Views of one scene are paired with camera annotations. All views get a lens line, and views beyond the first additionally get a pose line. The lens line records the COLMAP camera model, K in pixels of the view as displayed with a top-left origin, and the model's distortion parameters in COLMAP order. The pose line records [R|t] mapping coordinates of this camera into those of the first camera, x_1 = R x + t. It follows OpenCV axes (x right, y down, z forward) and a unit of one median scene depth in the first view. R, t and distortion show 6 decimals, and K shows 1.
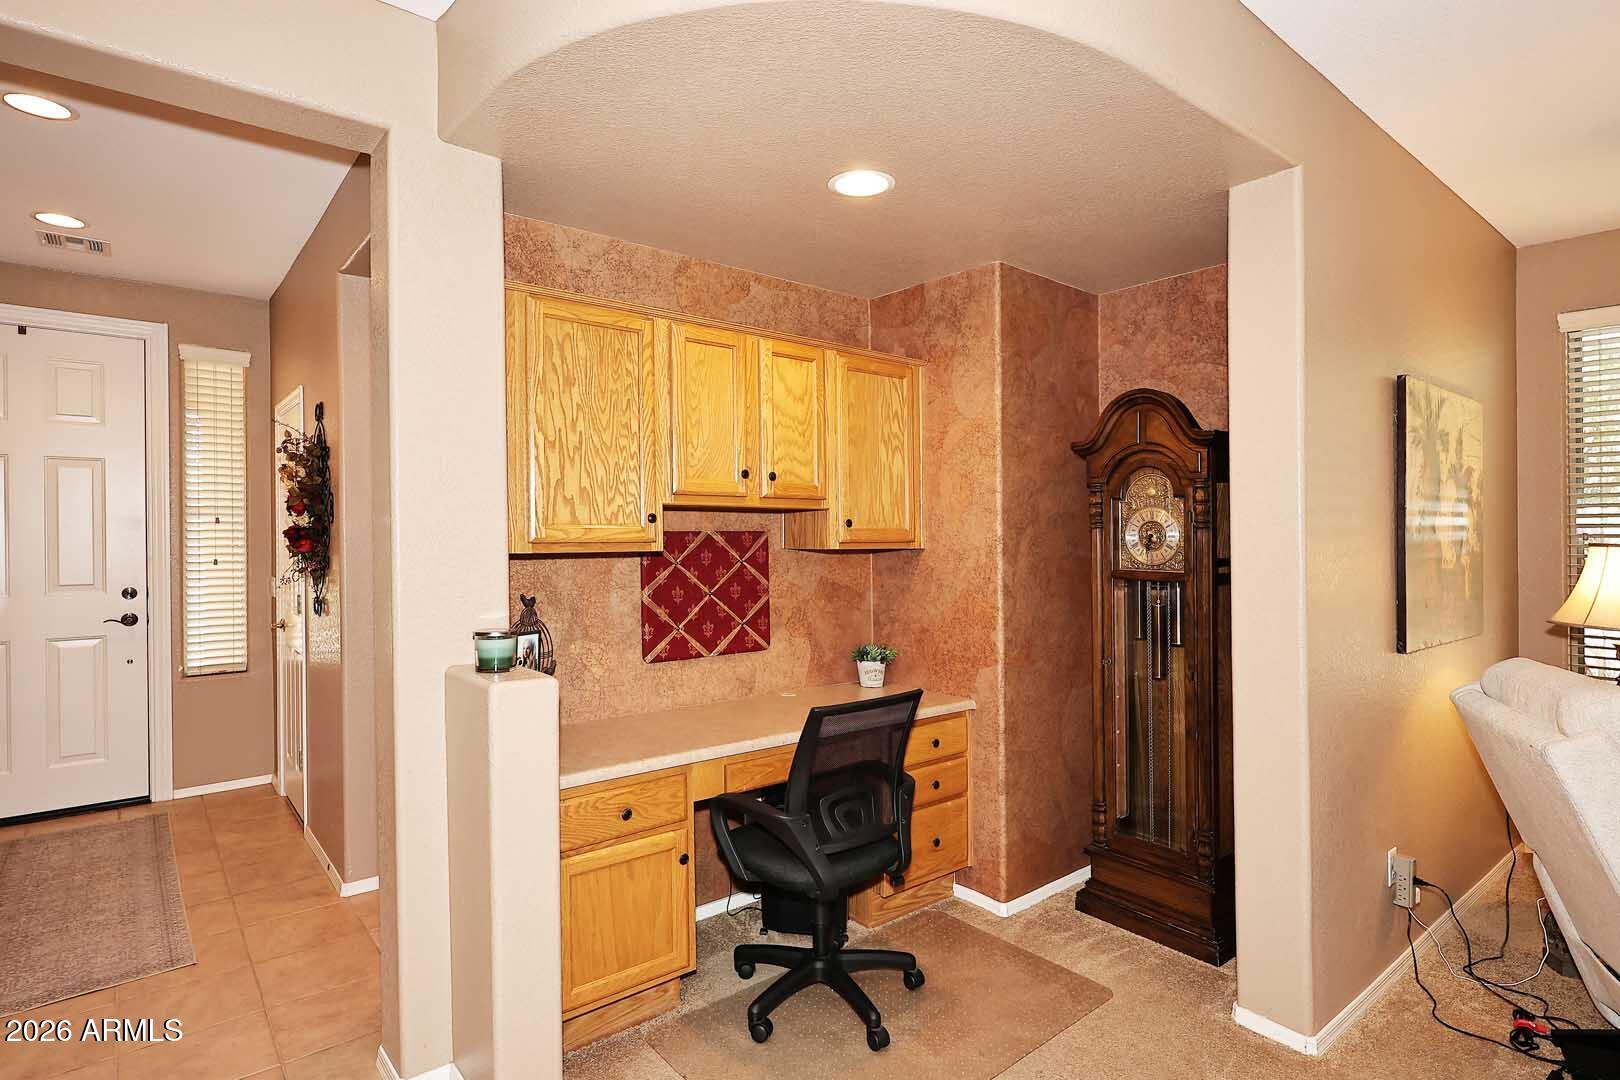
lens RADIAL K [[824.7, 0, 819.4], [0, 824.7, 536.4], [0, 0, 1]] dist [0.001155, -0.000333]
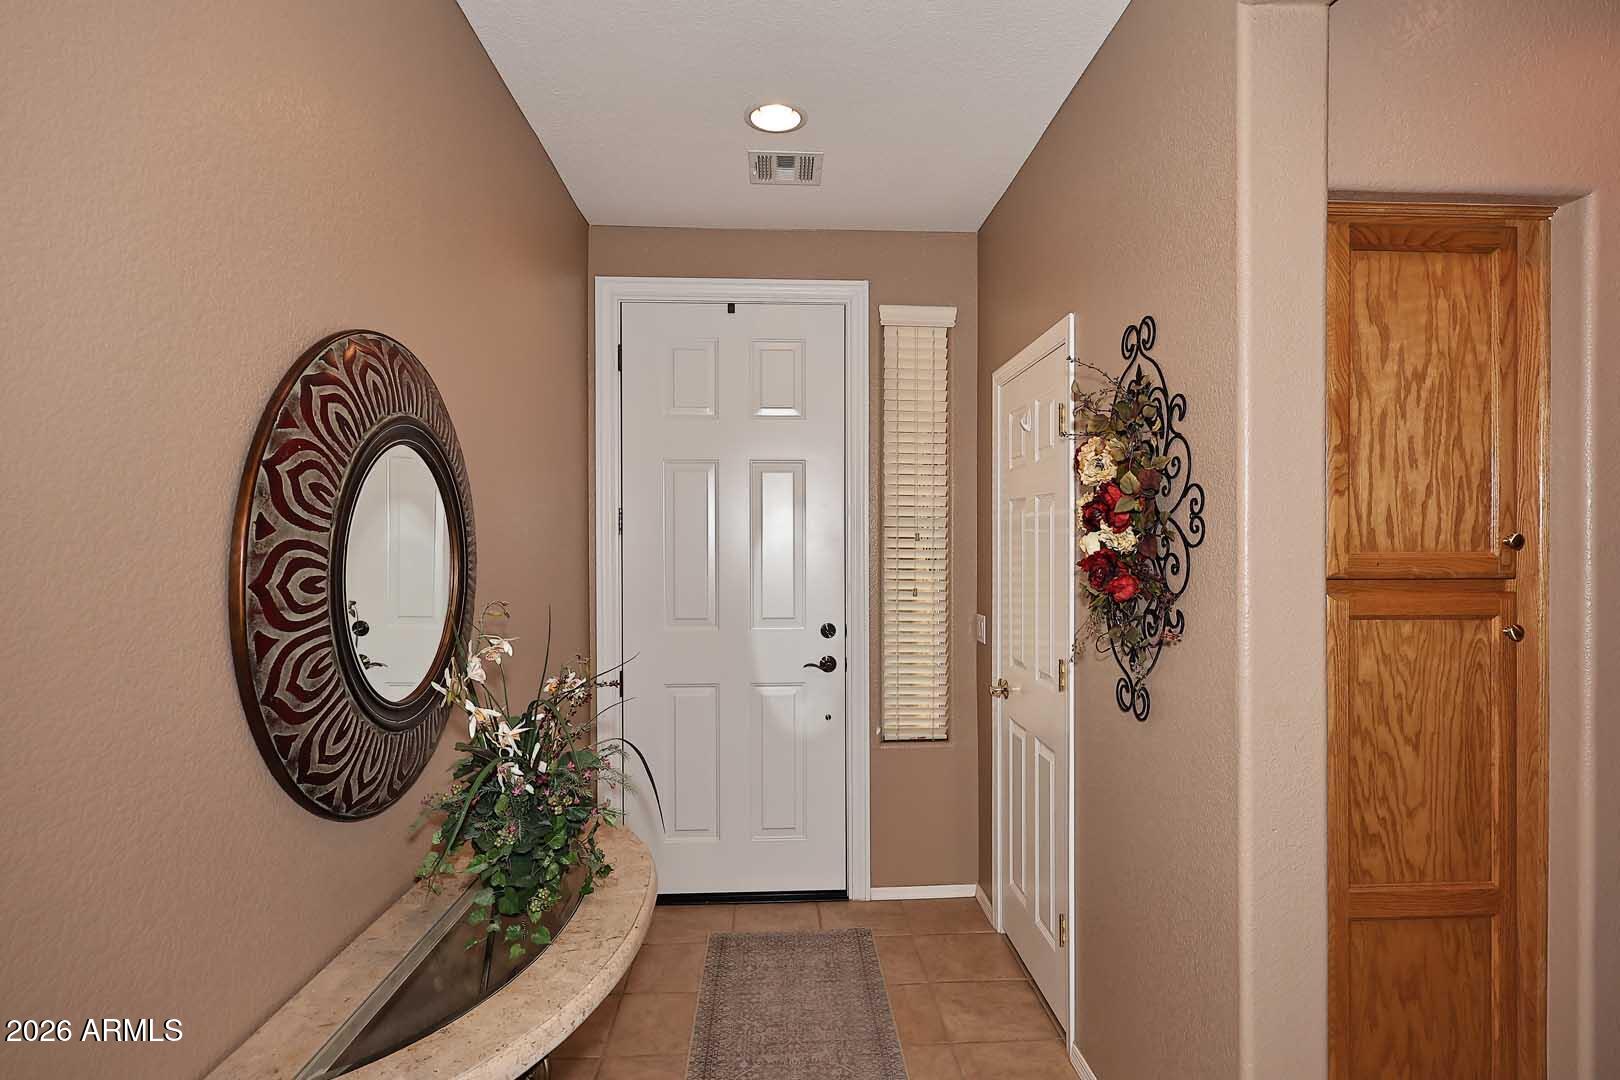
lens RADIAL K [[881.3, 0, 810.1], [0, 881.3, 543.6], [0, 0, 1]] dist [0.003586, 0.000098]
pose [[0.788503, 0.000900, -0.615031, -0.331818], [-0.002792, 0.999994, -0.002116, -0.012117], [0.615025, 0.003385, 0.788500, 0.325466]]
